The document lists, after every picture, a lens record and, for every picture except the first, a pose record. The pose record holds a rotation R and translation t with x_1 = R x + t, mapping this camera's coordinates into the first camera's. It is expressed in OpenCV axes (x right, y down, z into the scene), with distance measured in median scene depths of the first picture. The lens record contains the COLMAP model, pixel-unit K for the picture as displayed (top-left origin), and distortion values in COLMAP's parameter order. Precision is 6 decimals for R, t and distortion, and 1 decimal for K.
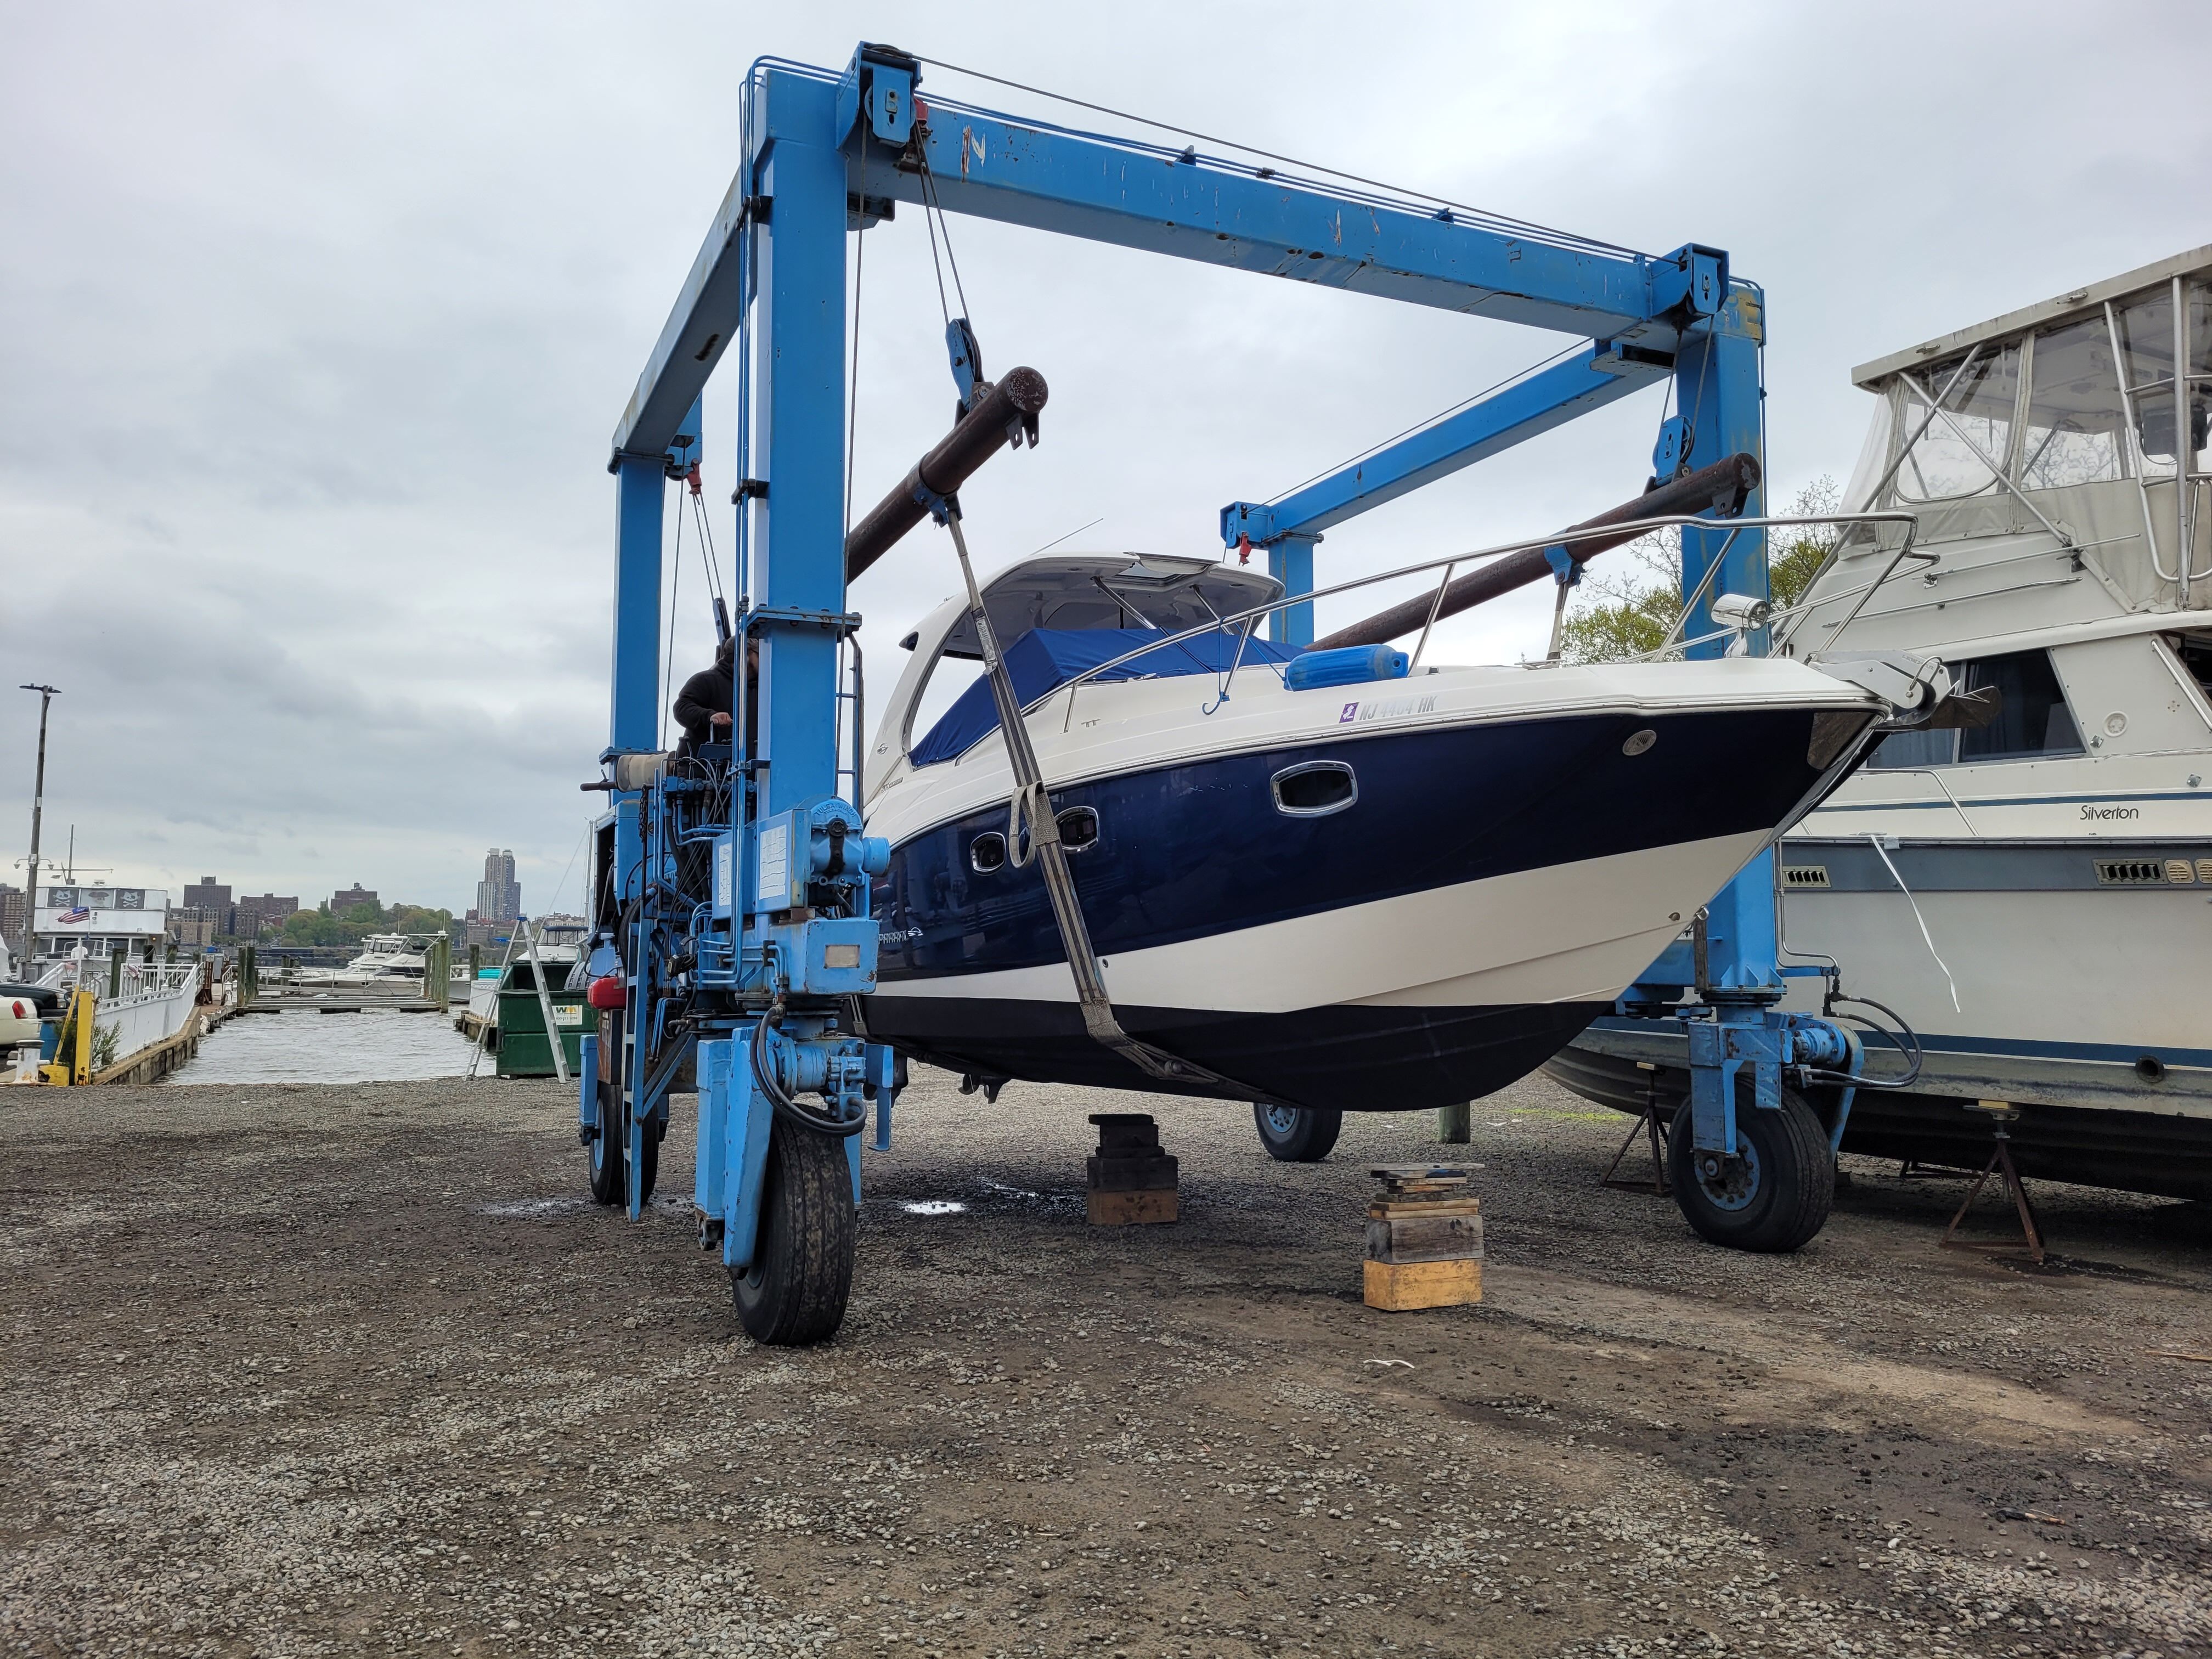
lens RADIAL K [[1656.8, 0, 1105.7], [0, 1656.8, 818.8], [0, 0, 1]] dist [0.029187, 0.003905]
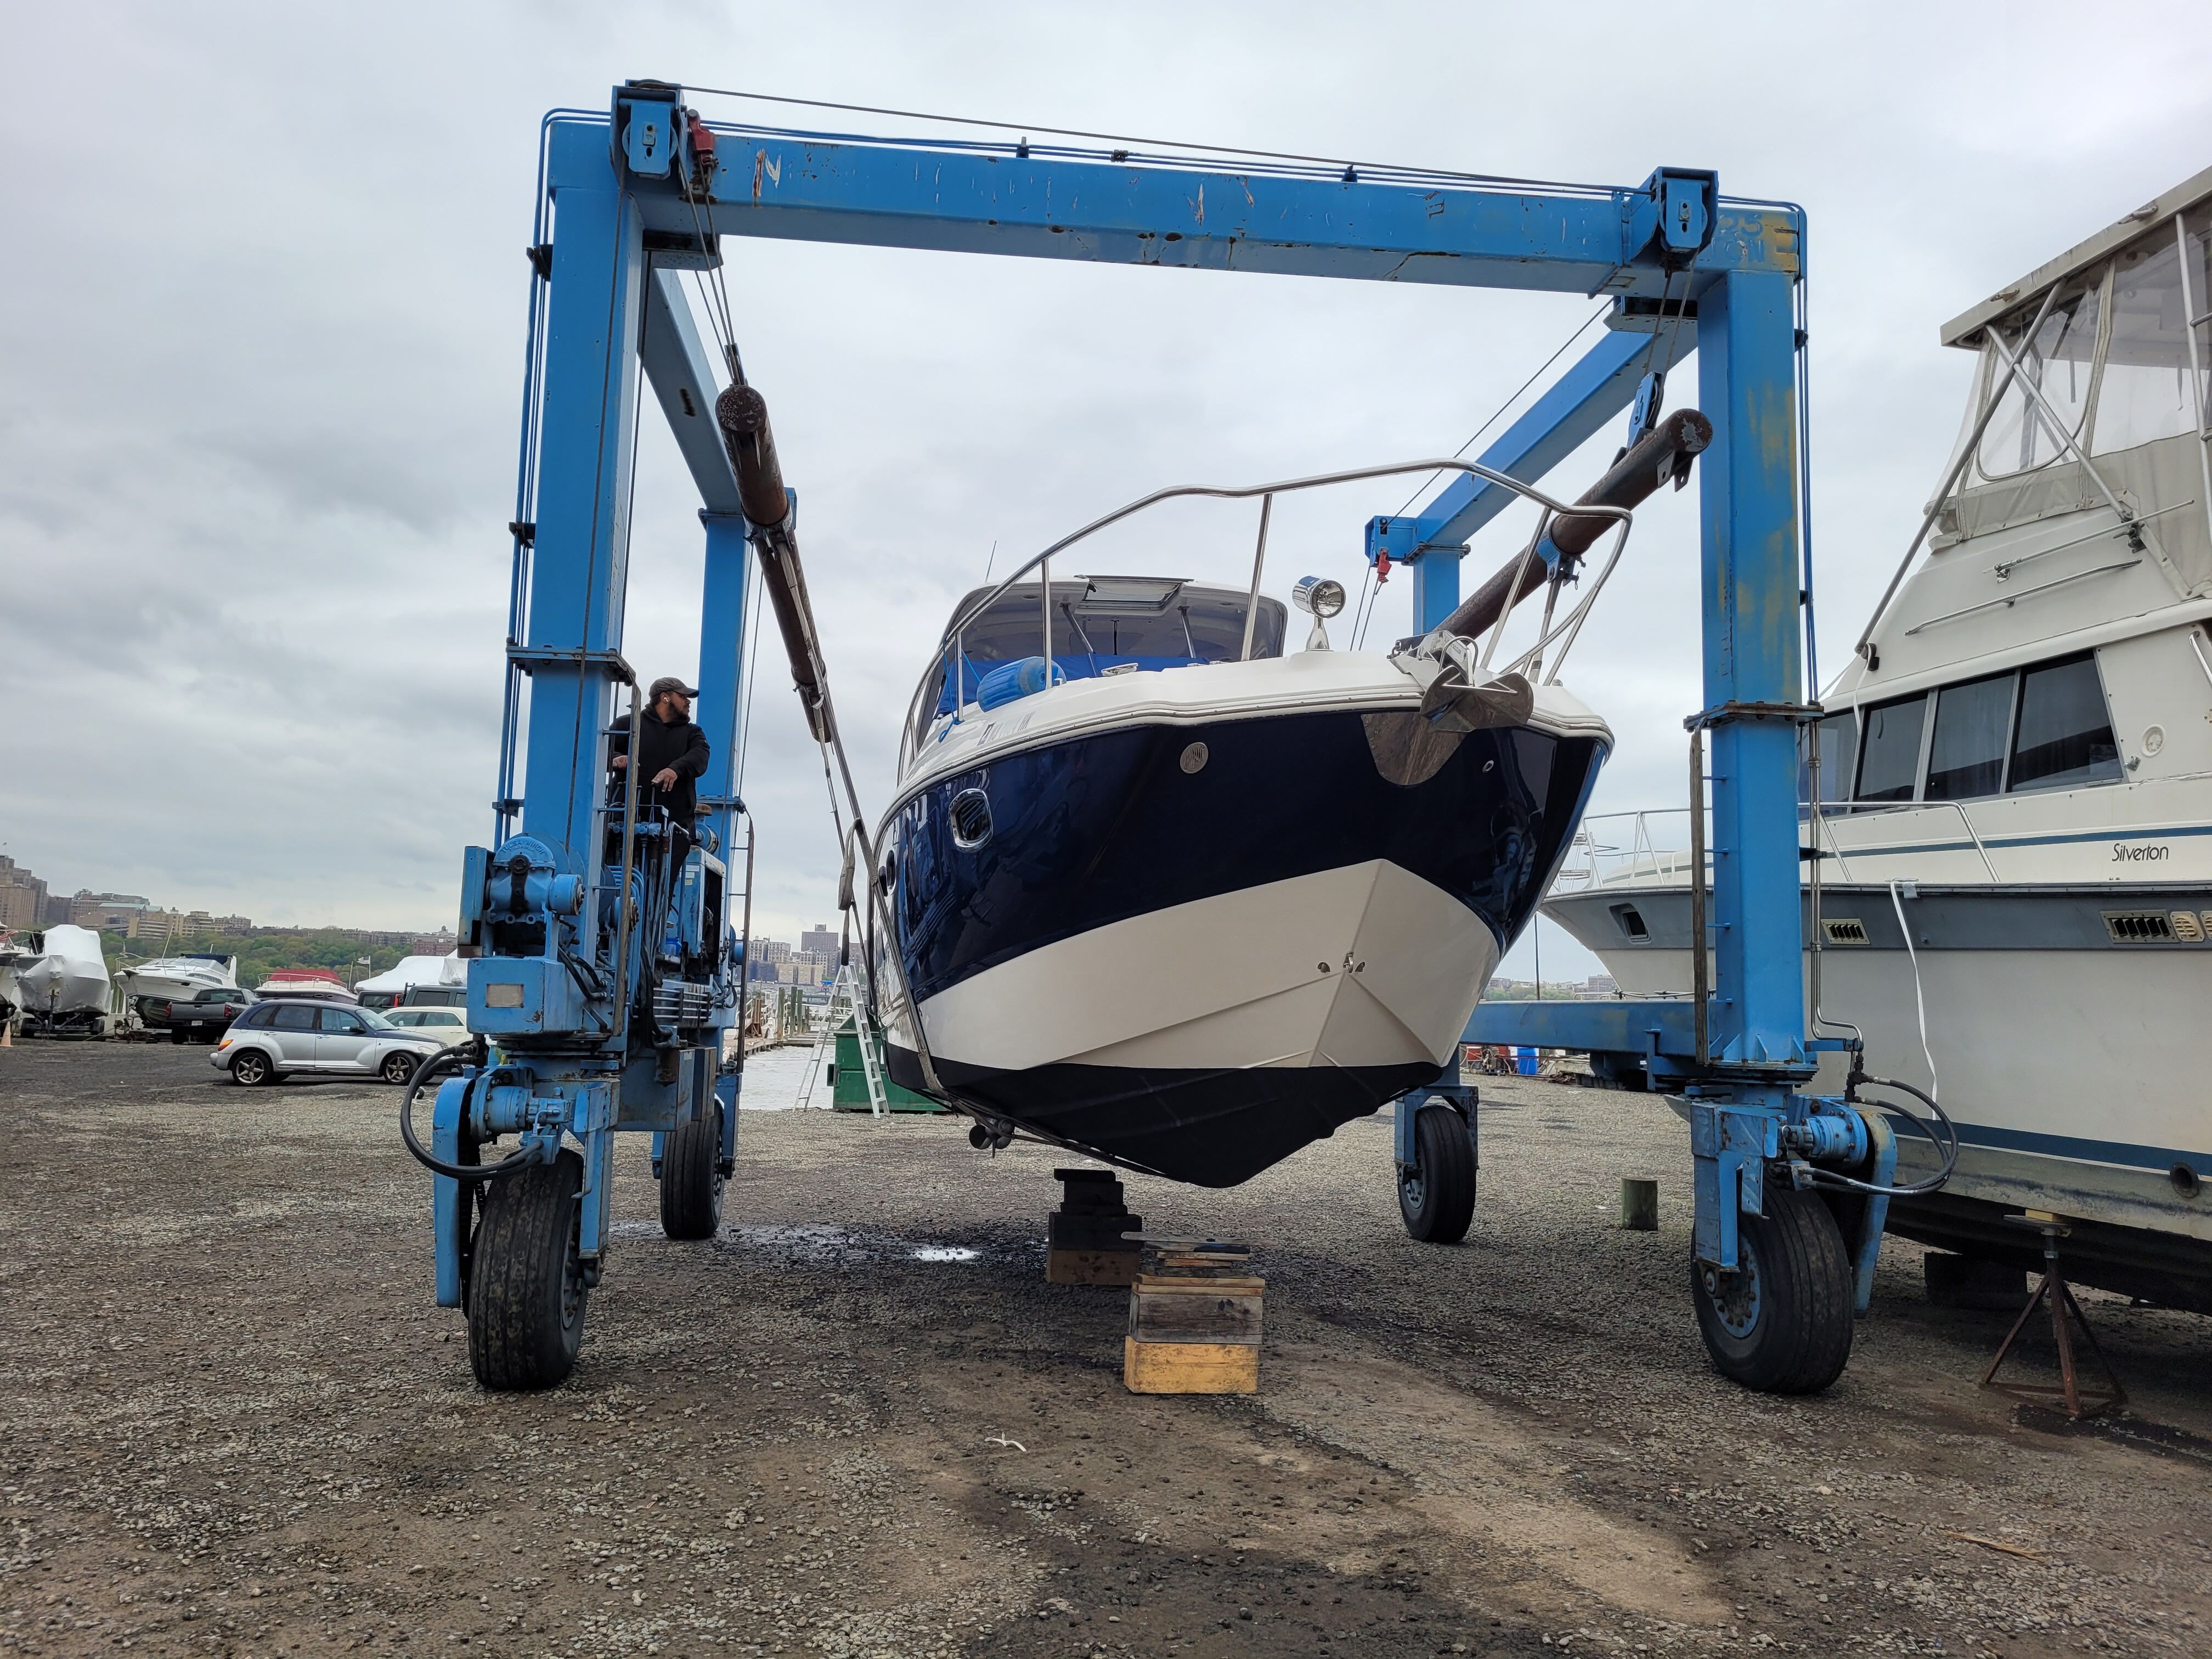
lens RADIAL K [[1670.3, 0, 824.9], [0, 1670.3, 935.4], [0, 0, 1]] dist [0.062635, -0.123110]
pose [[0.944013, 0.014607, -0.329586, 0.245192], [-0.001227, 0.999168, 0.040767, 0.004056], [0.329907, -0.038080, 0.943245, 0.056033]]
